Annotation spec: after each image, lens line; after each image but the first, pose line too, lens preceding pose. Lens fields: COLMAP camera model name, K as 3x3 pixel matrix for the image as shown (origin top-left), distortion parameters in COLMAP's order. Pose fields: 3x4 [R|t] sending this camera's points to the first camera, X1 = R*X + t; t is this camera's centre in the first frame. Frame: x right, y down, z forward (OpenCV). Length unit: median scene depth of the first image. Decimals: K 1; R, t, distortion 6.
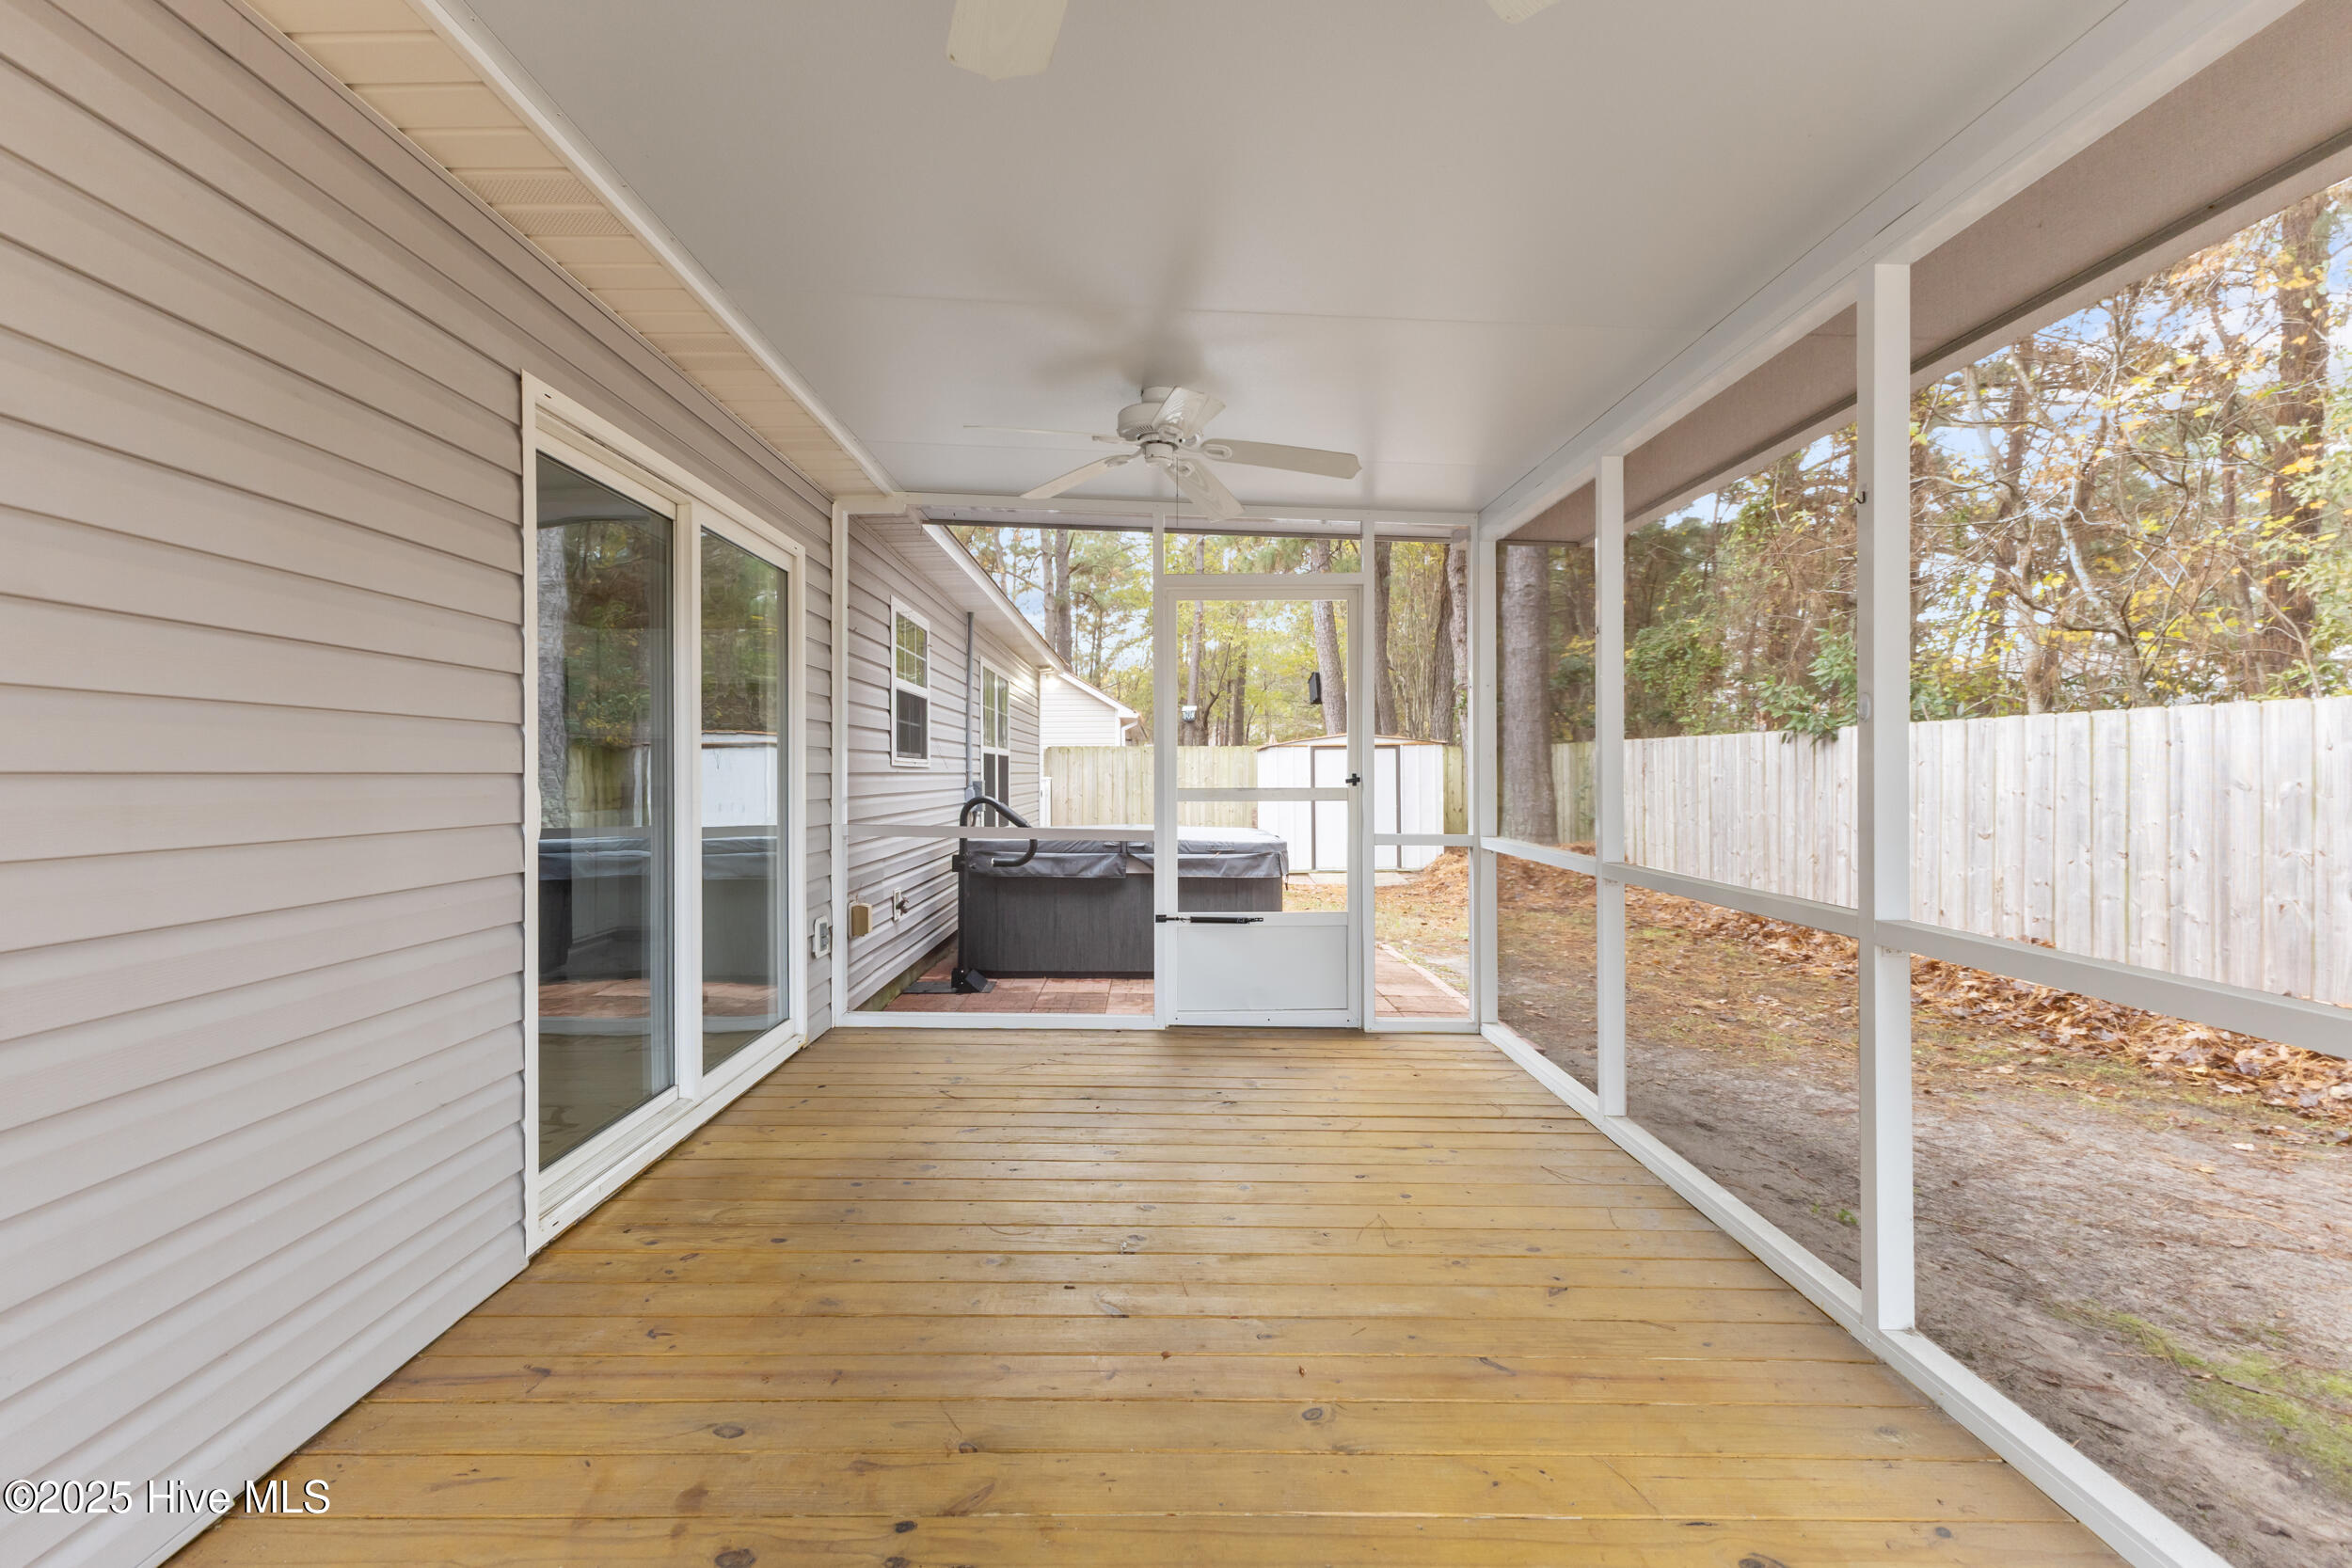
lens RADIAL K [[1010.1, 0, 1176.4], [0, 1010.1, 781.6], [0, 0, 1]] dist [0.004300, 0.000404]
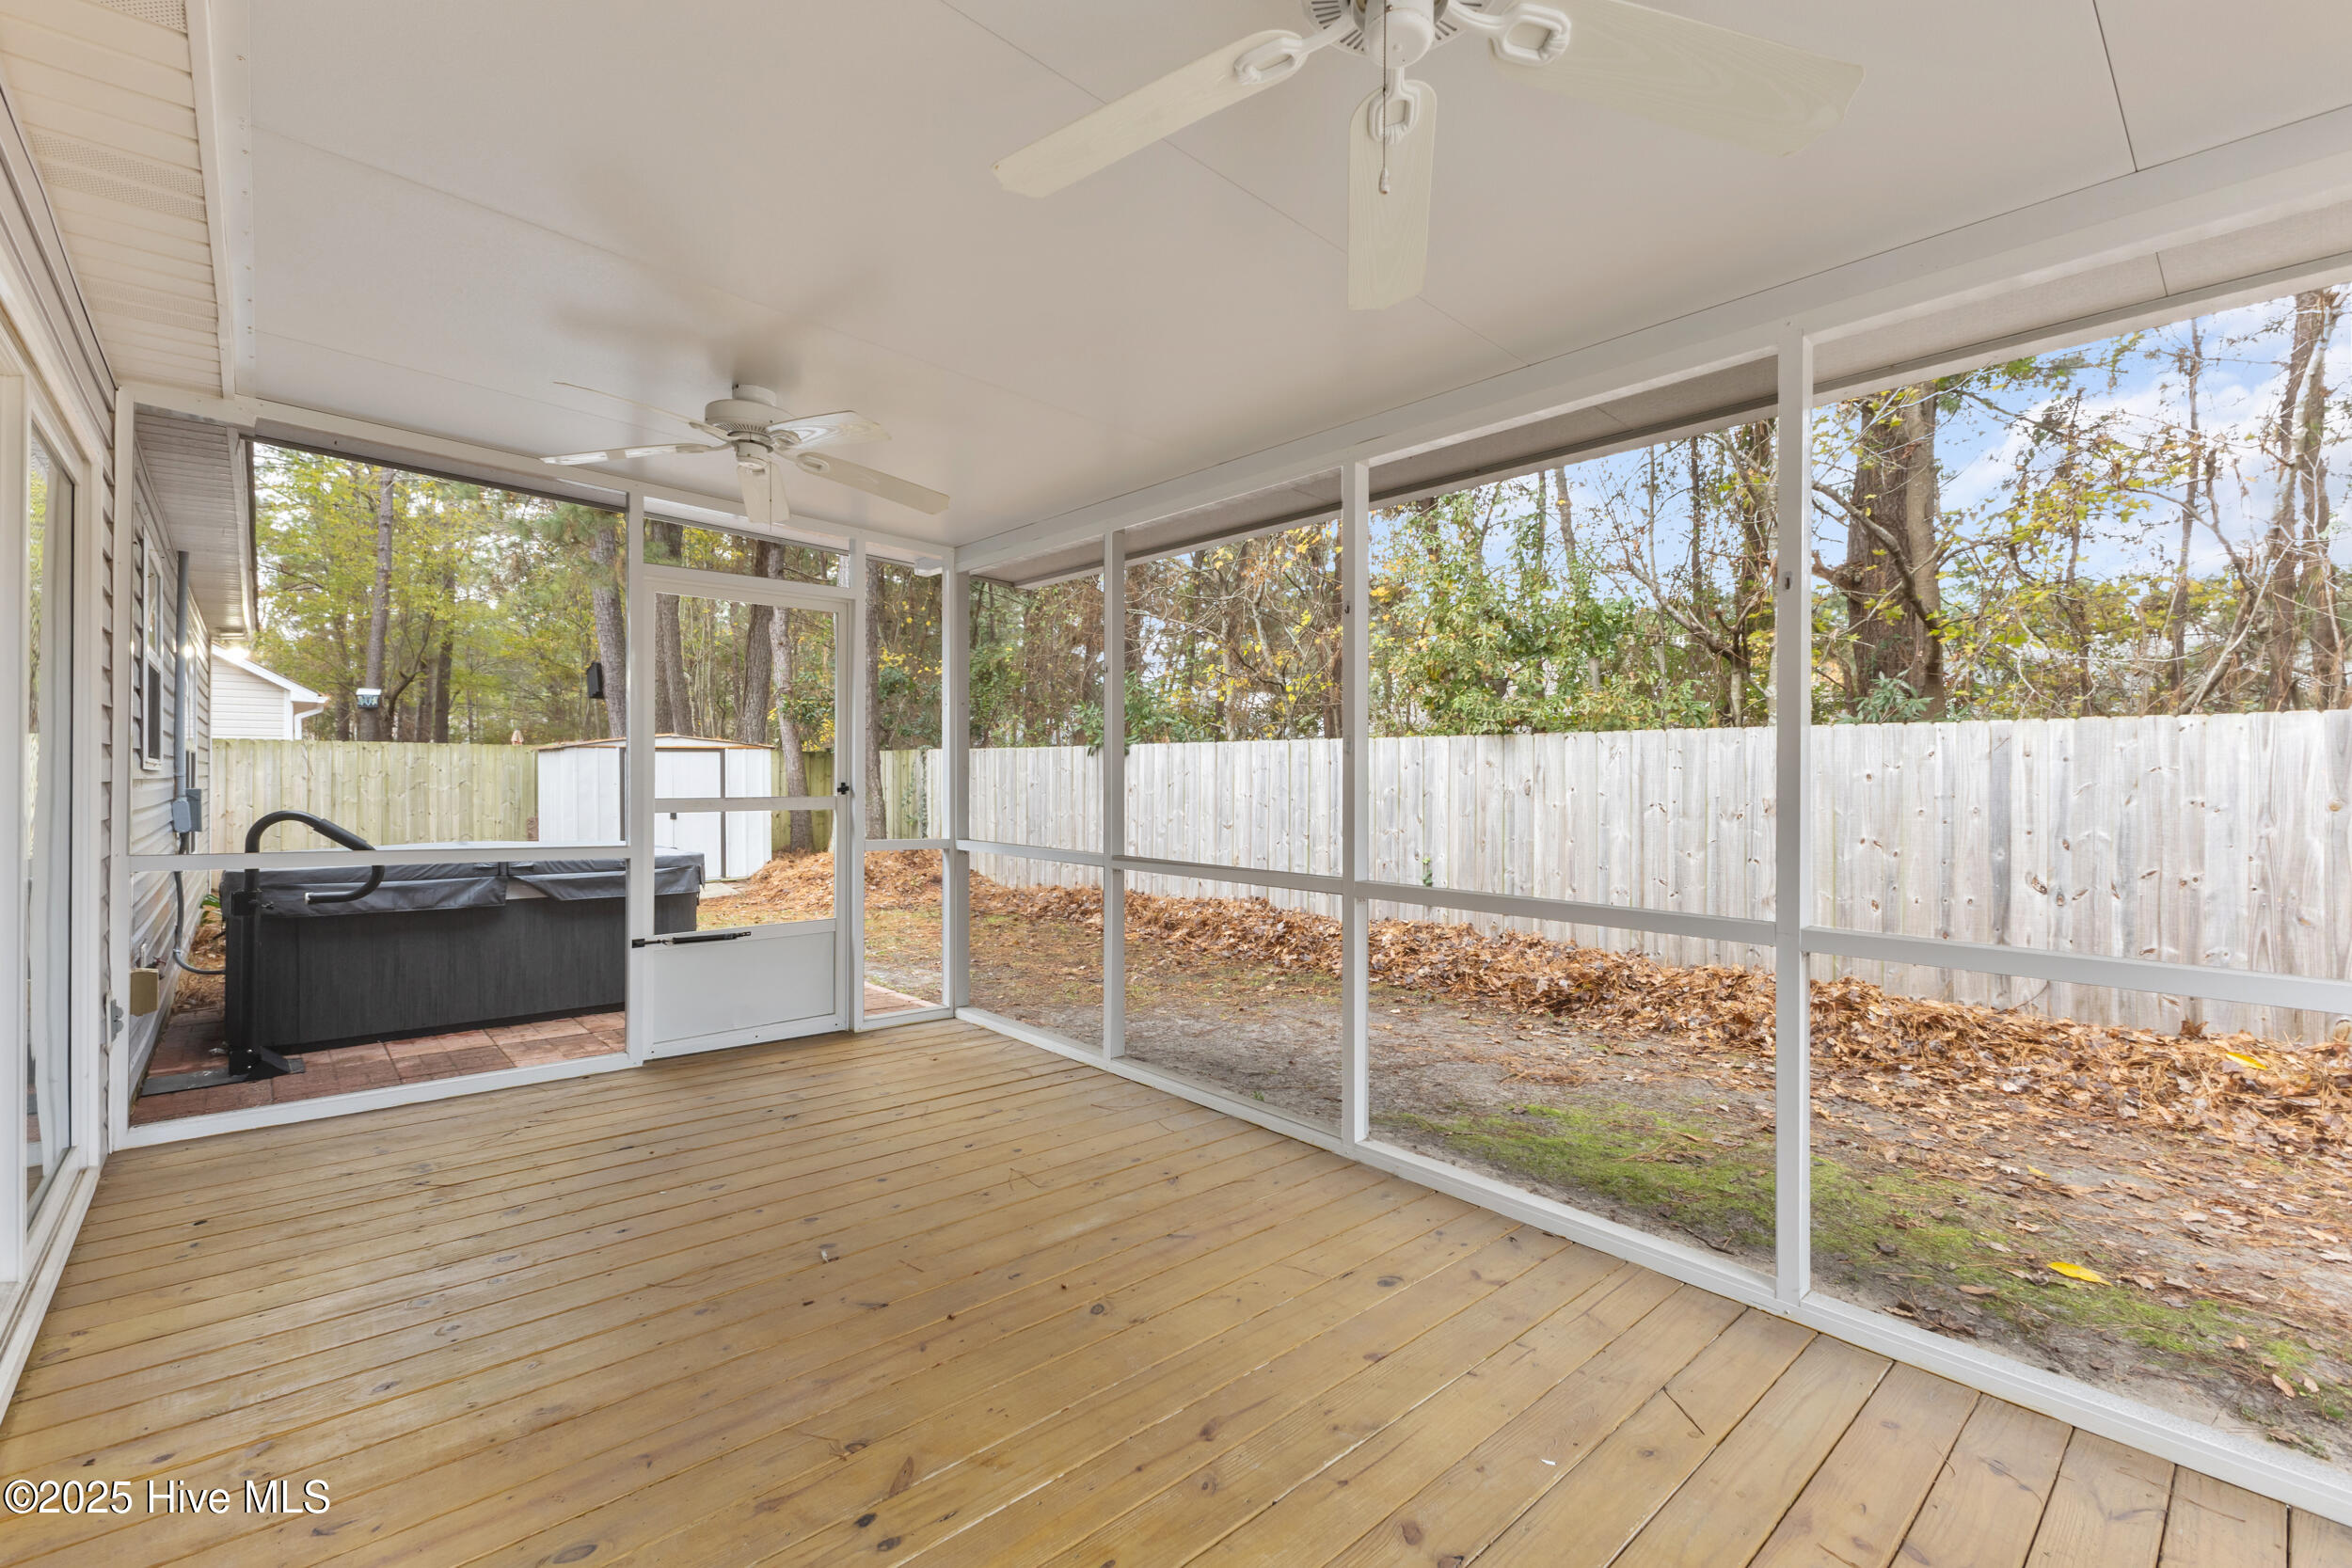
lens RADIAL K [[1010.1, 0, 1183.4], [0, 1010.1, 782.2], [0, 0, 1]] dist [0.004300, 0.000404]
pose [[0.749918, 0.001142, 0.661529, -0.245089], [0.000459, 0.999997, -0.002247, -0.005973], [-0.661530, 0.001988, 0.749916, 0.002089]]
